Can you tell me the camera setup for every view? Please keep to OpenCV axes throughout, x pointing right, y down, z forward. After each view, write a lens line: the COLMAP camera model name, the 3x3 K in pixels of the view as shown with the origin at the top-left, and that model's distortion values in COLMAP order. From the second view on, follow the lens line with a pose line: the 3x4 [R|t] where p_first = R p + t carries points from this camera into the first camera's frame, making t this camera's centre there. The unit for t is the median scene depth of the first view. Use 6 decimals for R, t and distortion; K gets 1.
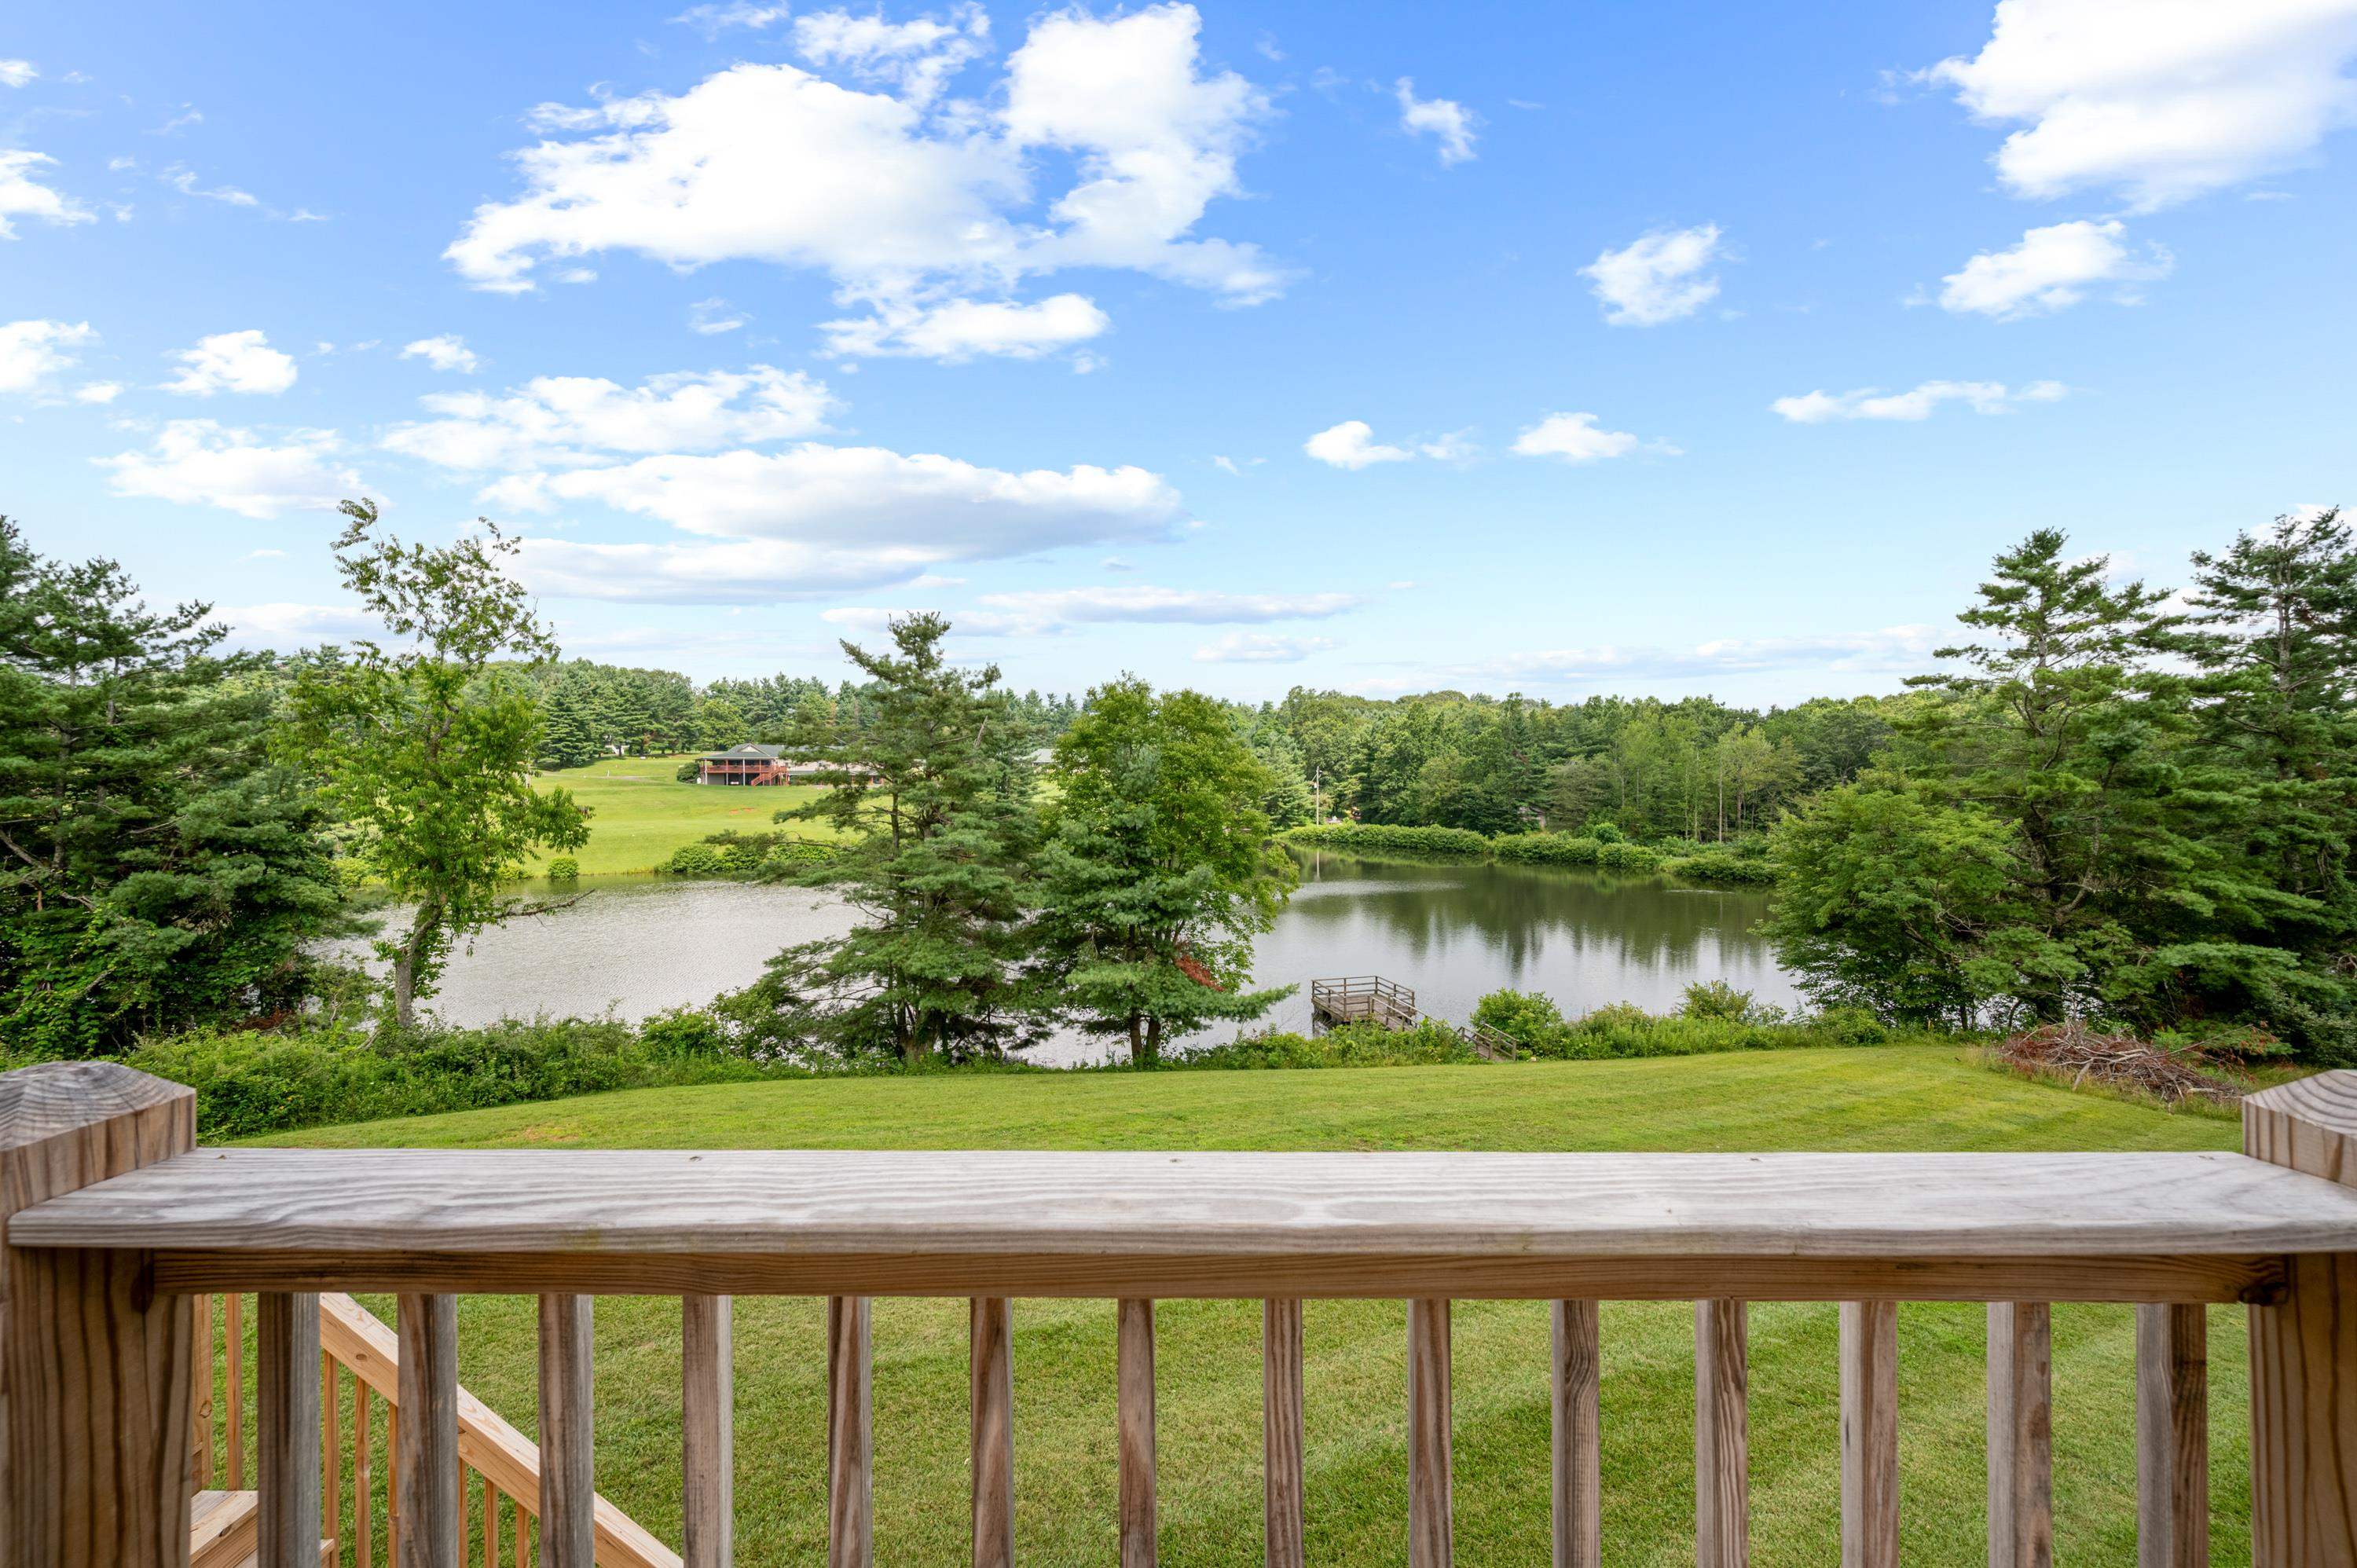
lens RADIAL K [[928.7, 0, 1182.4], [0, 928.7, 776.3], [0, 0, 1]] dist [-0.000415, 0.000292]
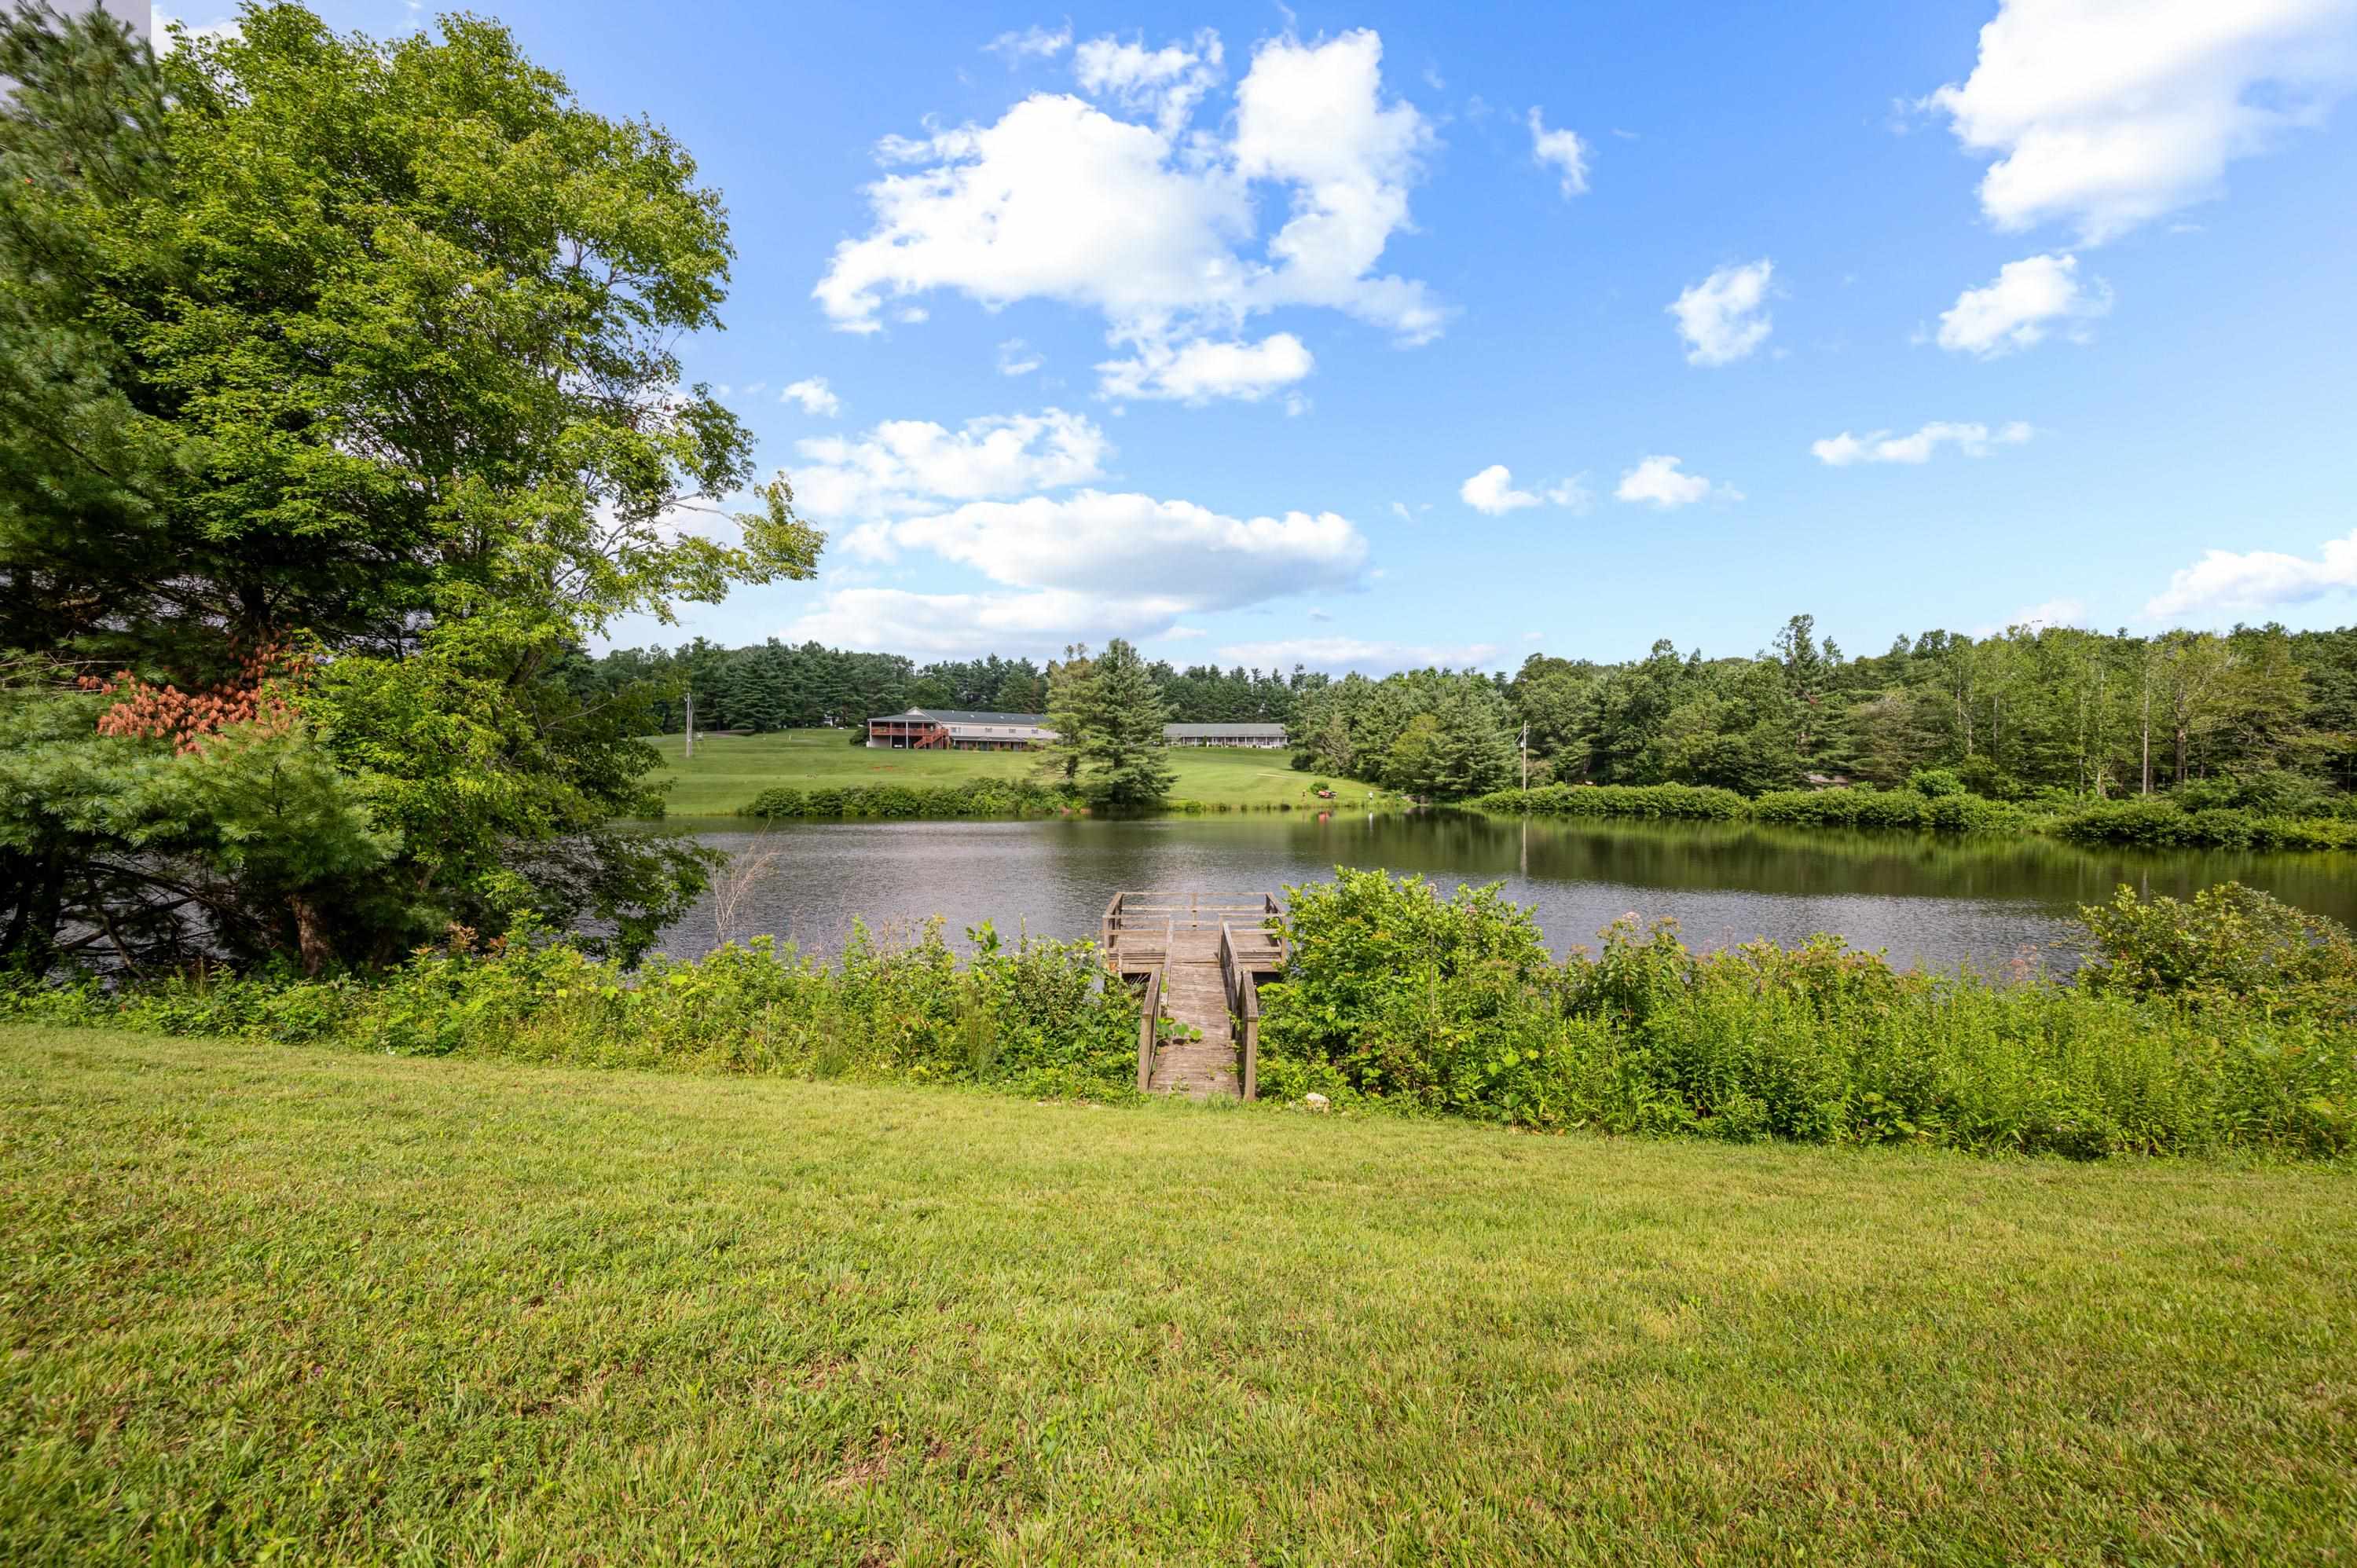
lens RADIAL K [[929.6, 0, 1185.8], [0, 929.6, 780.2], [0, 0, 1]] dist [-0.001676, 0.000218]
pose [[0.963738, 0.007813, -0.266737, 0.369938], [-0.007717, 0.999969, 0.001409, 0.202168], [0.266740, 0.000701, 0.963768, 0.683214]]
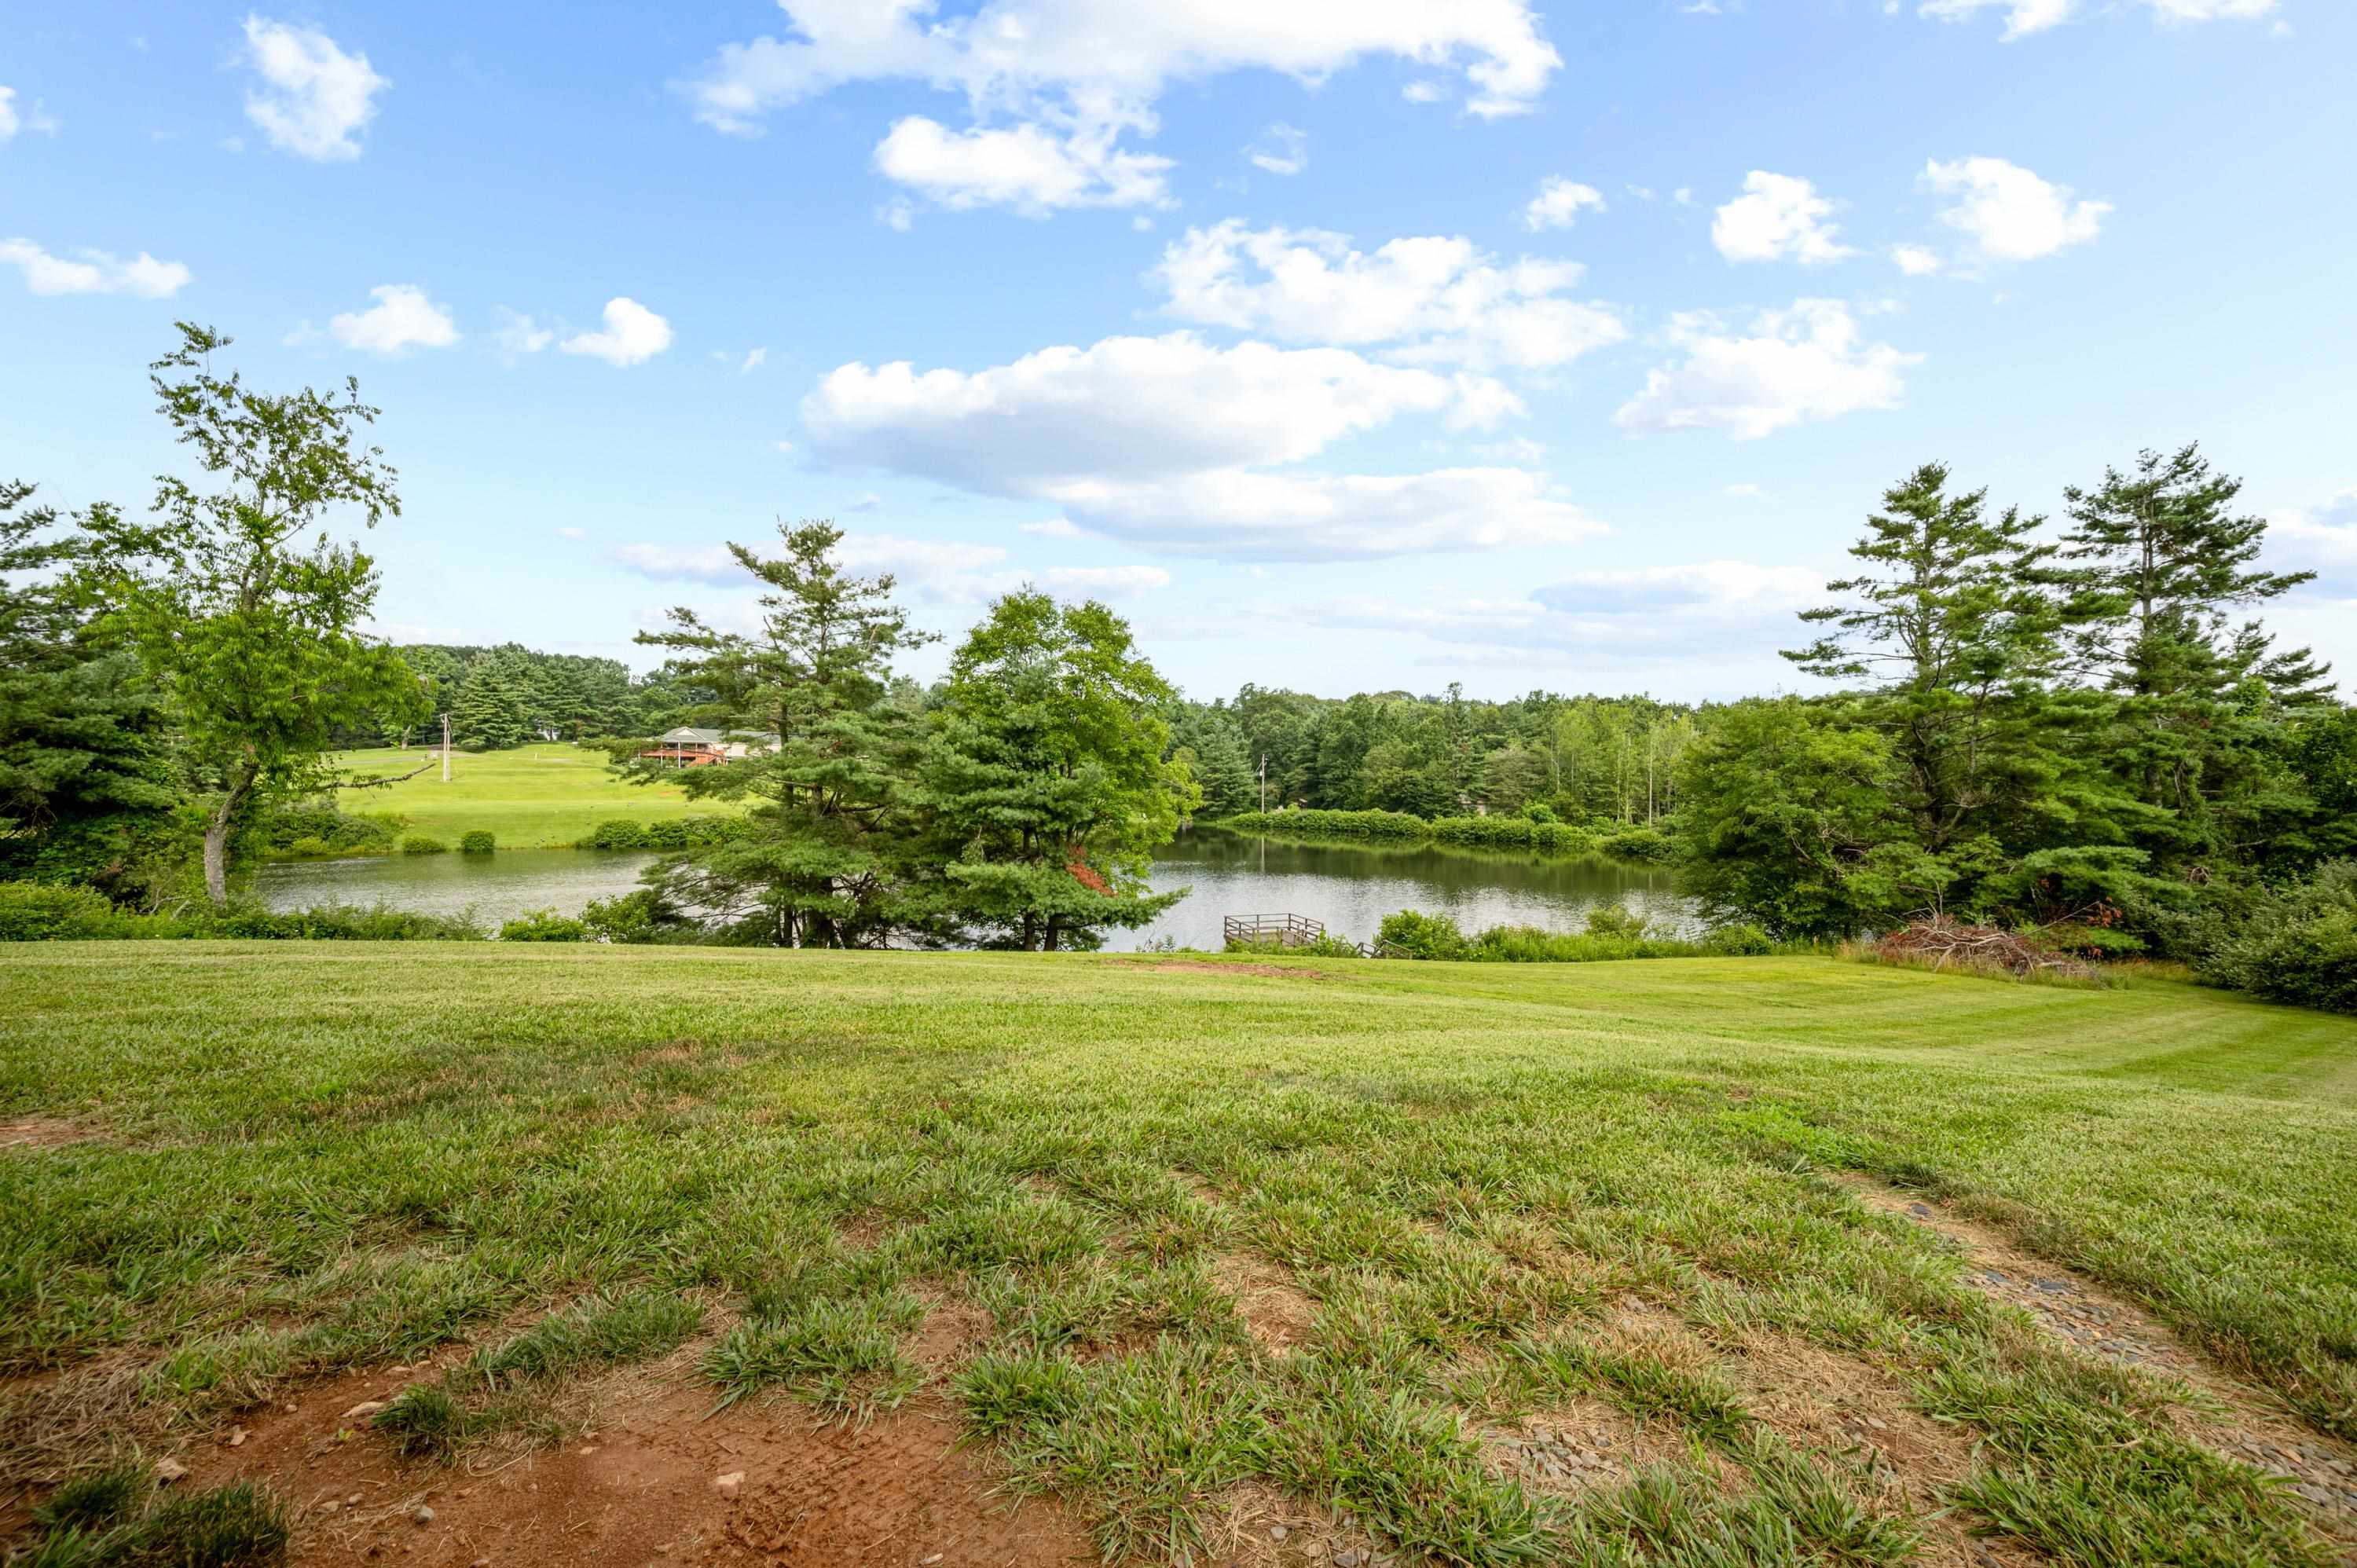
lens RADIAL K [[925.4, 0, 1183.8], [0, 925.4, 780.9], [0, 0, 1]] dist [-0.000595, -0.000248]
pose [[0.998841, 0.008644, 0.047353, 0.059586], [-0.008602, 0.999962, -0.001091, 0.094983], [-0.047360, 0.000682, 0.998878, 0.017057]]
